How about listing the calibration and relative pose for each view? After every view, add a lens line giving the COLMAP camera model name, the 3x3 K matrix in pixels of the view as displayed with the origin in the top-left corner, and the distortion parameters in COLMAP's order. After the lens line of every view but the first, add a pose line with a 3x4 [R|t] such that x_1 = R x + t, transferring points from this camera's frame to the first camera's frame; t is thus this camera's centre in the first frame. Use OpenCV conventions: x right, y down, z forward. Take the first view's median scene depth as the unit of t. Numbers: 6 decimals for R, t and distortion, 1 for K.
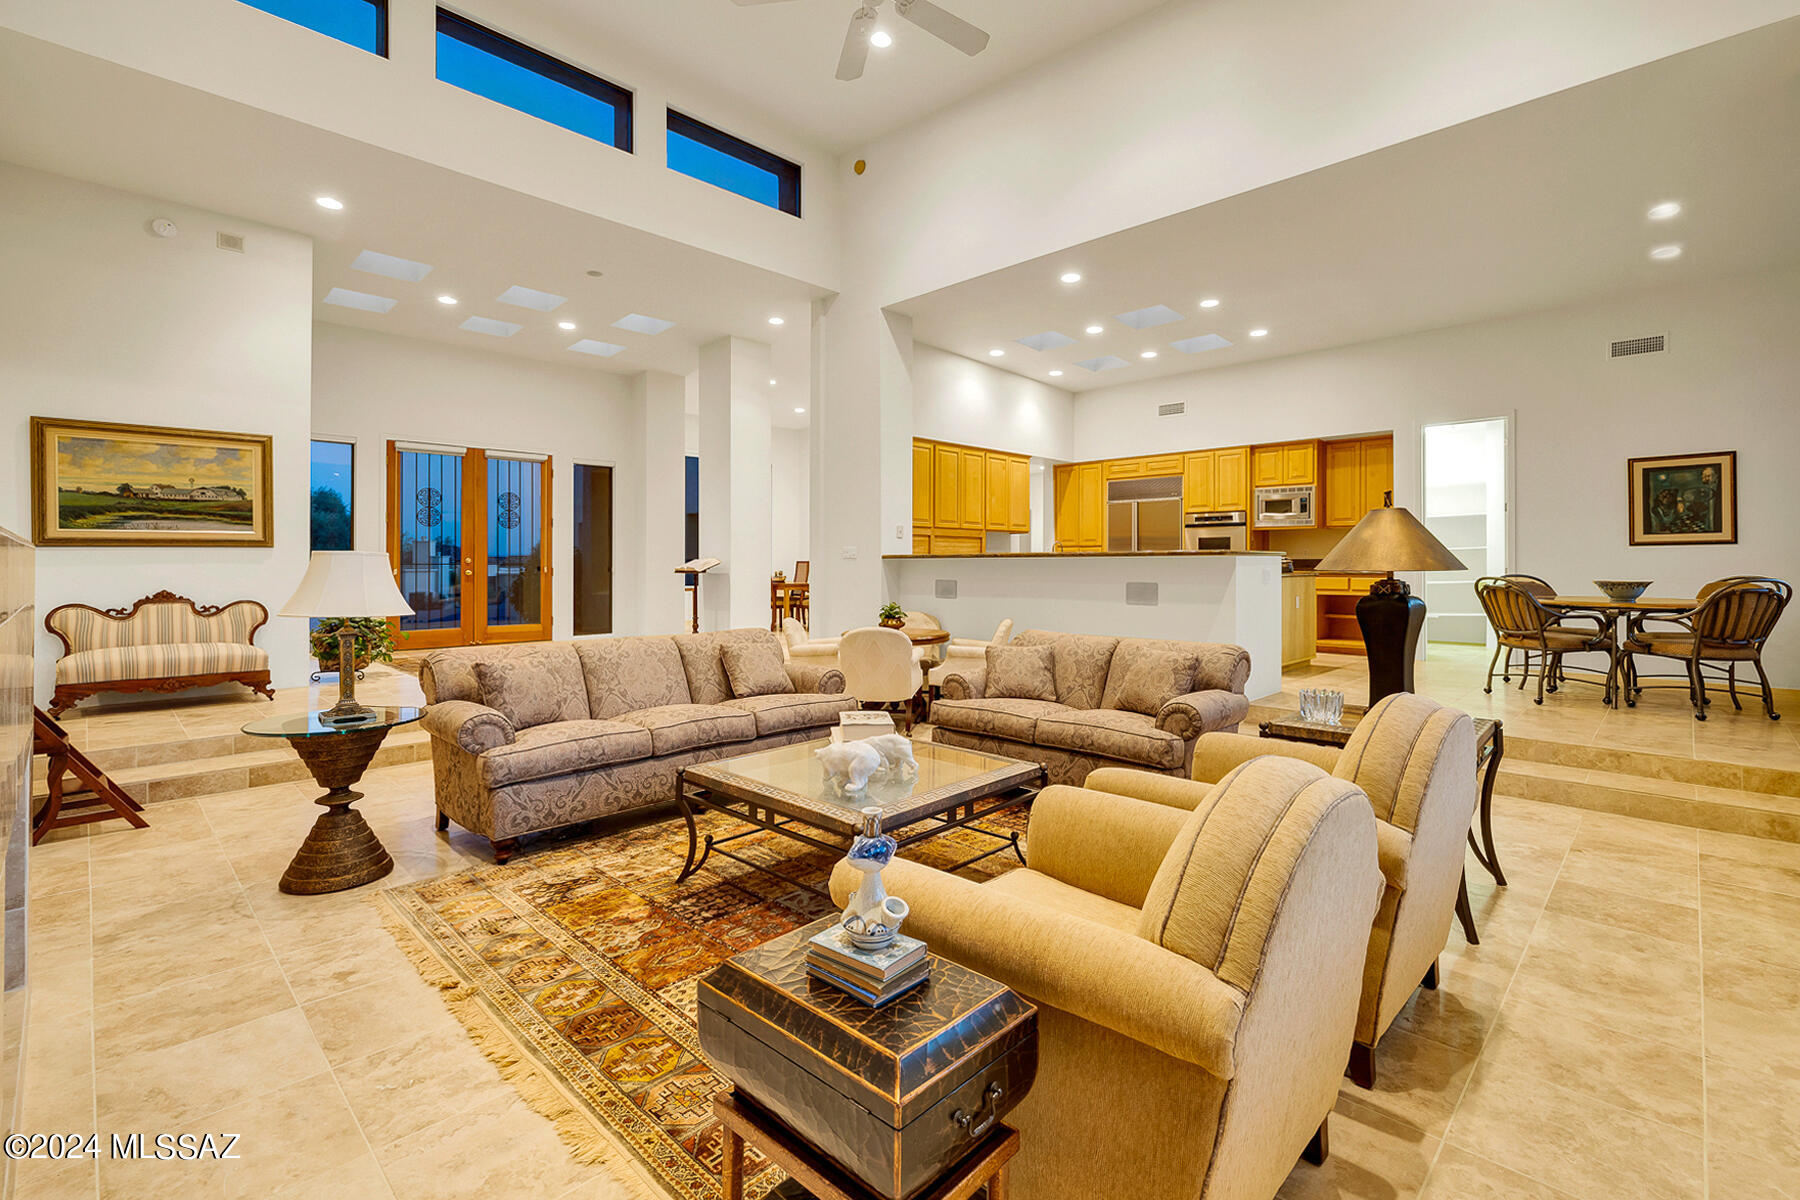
lens RADIAL K [[789.2, 0, 945.3], [0, 789.2, 580.2], [0, 0, 1]] dist [0.000000, -0.000080]
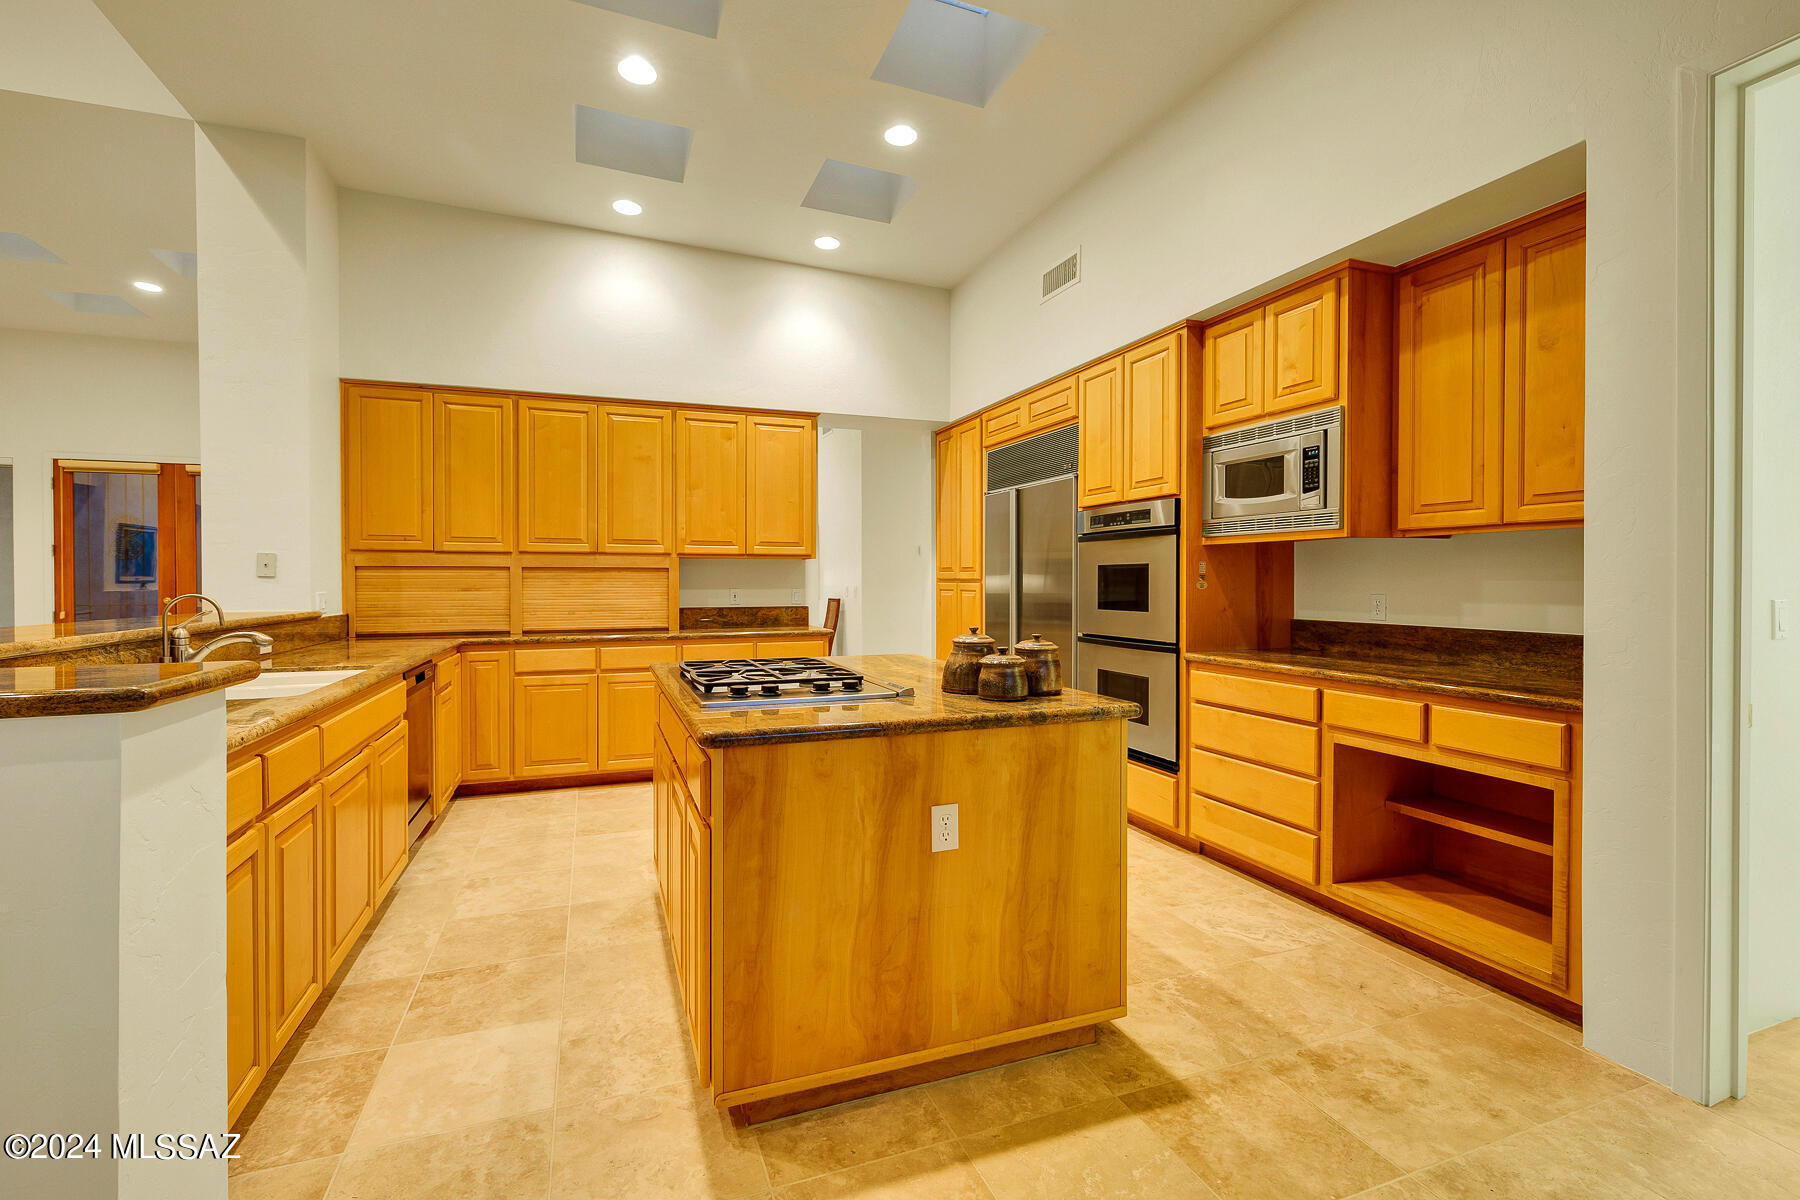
lens RADIAL K [[790.0, 0, 898.4], [0, 790.0, 590.9], [0, 0, 1]] dist [0.000882, 0.000073]
pose [[0.895624, 0.006601, -0.444762, 0.428659], [-0.010626, 0.999922, -0.006557, -0.037915], [0.444684, 0.010599, 0.895625, 0.598011]]
